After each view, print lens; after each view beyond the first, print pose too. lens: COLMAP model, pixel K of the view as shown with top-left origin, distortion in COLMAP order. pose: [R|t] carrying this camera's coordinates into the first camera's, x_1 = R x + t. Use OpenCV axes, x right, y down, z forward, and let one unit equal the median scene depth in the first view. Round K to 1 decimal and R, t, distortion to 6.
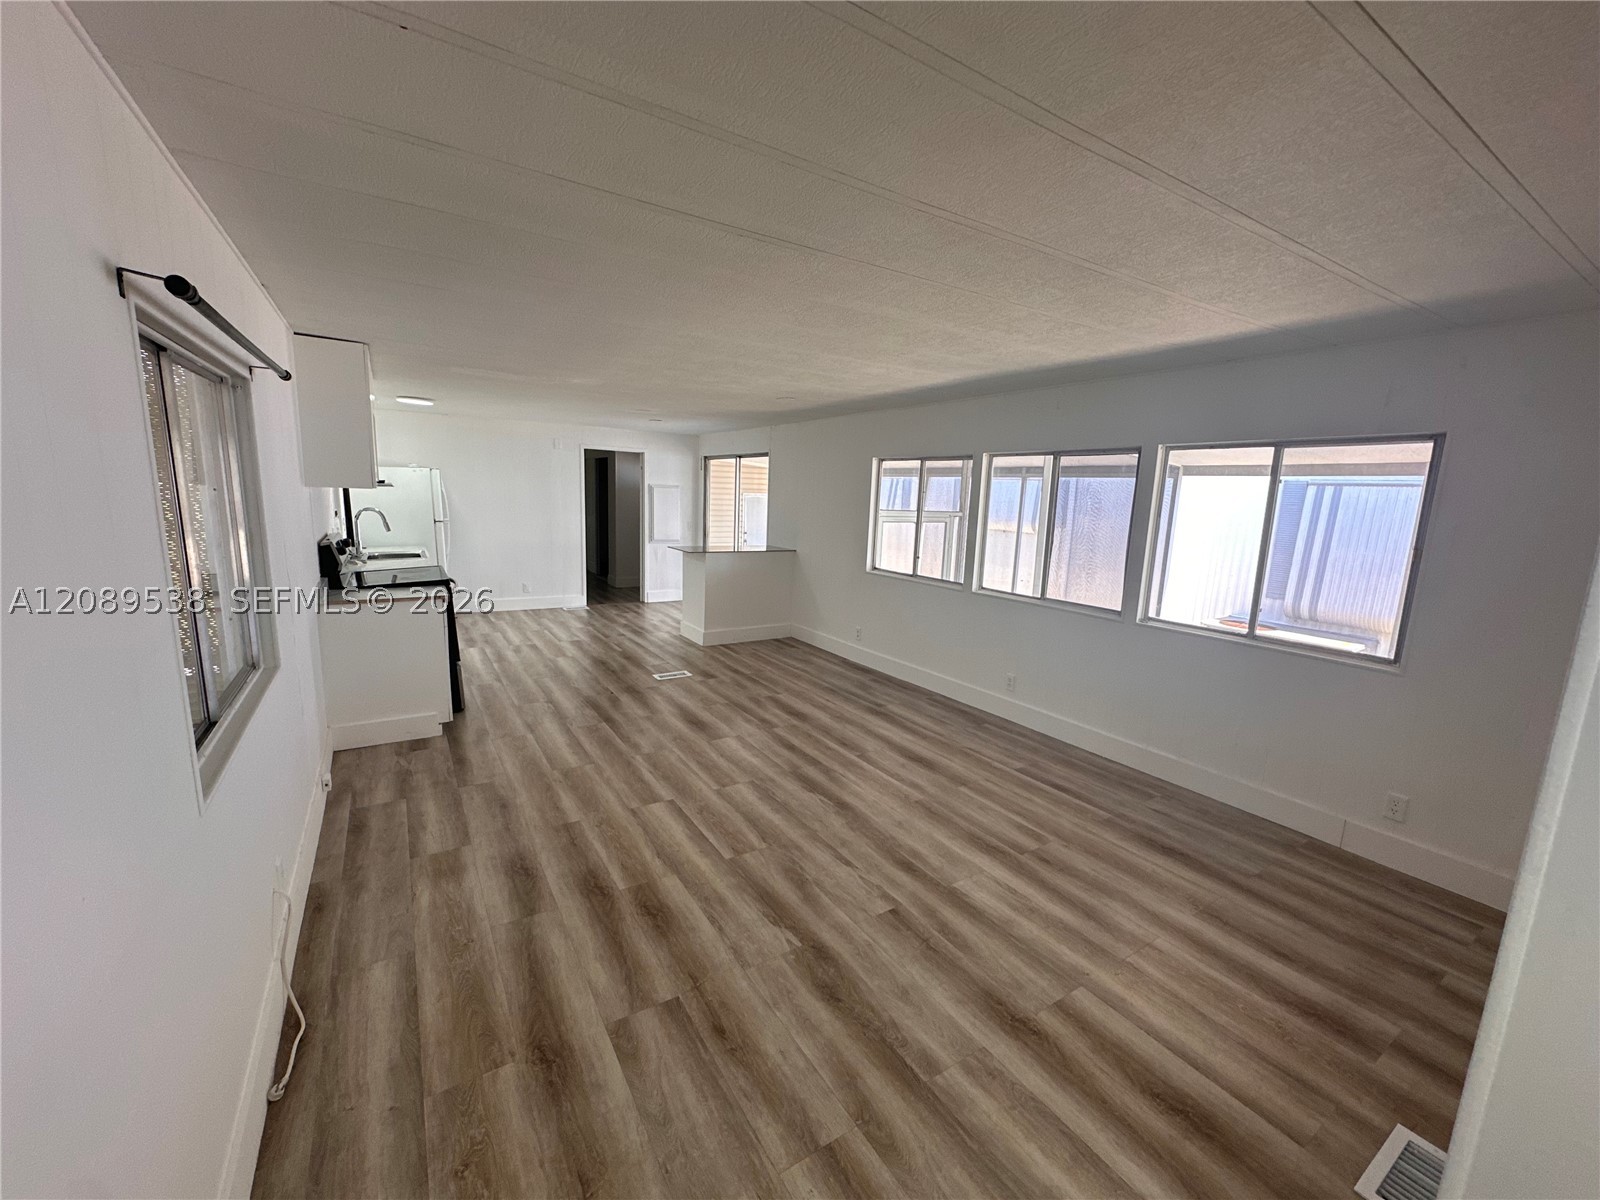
lens RADIAL K [[642.2, 0, 800.4], [0, 642.2, 602.6], [0, 0, 1]] dist [-0.001065, 0.000021]
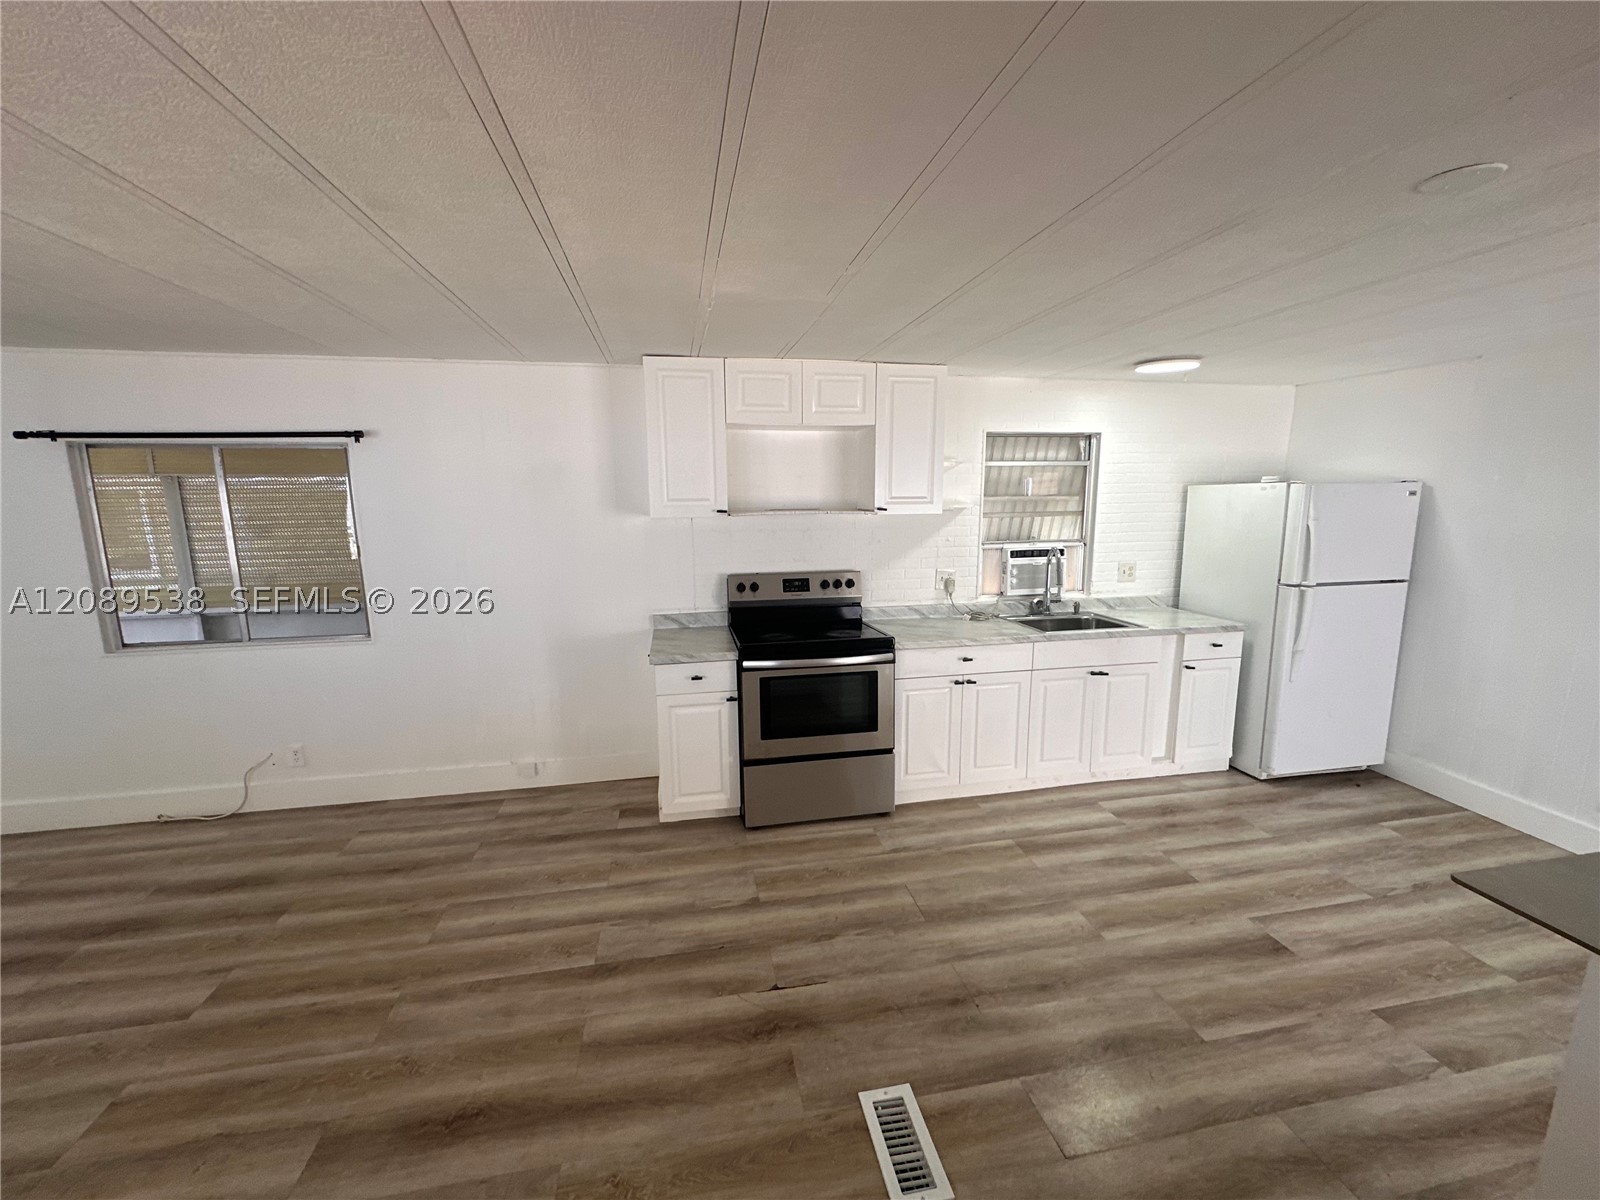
lens RADIAL K [[642.2, 0, 800.3], [0, 642.2, 597.9], [0, 0, 1]] dist [-0.001065, 0.000021]
pose [[-0.362057, 0.123269, -0.923970, 0.094979], [-0.167464, 0.966489, 0.194562, -0.265930], [0.916990, 0.225174, -0.329281, 1.425503]]
